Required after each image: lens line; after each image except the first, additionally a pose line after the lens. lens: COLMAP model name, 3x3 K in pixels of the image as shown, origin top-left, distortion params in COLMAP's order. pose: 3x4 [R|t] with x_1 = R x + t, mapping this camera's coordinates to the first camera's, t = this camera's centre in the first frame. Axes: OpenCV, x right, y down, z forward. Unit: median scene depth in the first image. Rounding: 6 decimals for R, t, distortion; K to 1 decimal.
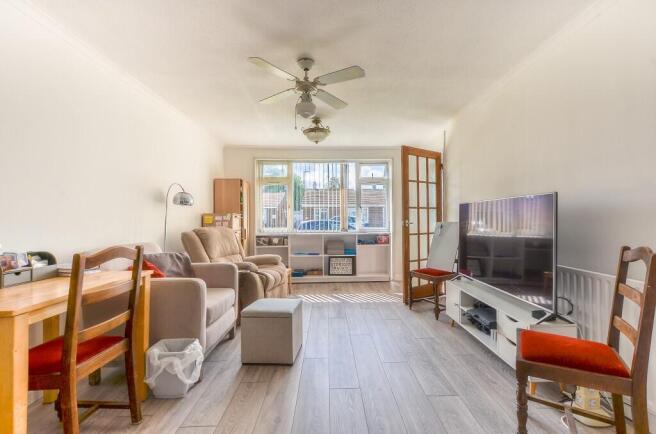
lens RADIAL K [[286.3, 0, 326.8], [0, 286.3, 221.2], [0, 0, 1]] dist [-0.001765, -0.000236]
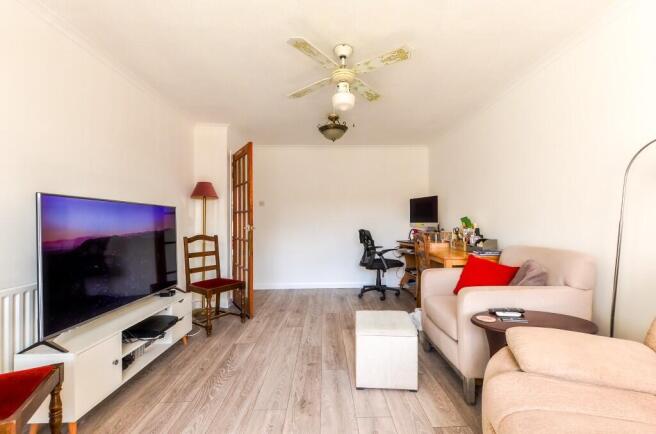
lens RADIAL K [[286.3, 0, 326.8], [0, 286.3, 221.2], [0, 0, 1]] dist [-0.001765, -0.000236]
pose [[-0.999886, 0.011185, -0.010103, -0.006175], [0.011143, 0.999929, 0.004164, -0.014726], [0.010149, 0.004051, -0.999940, 2.000060]]
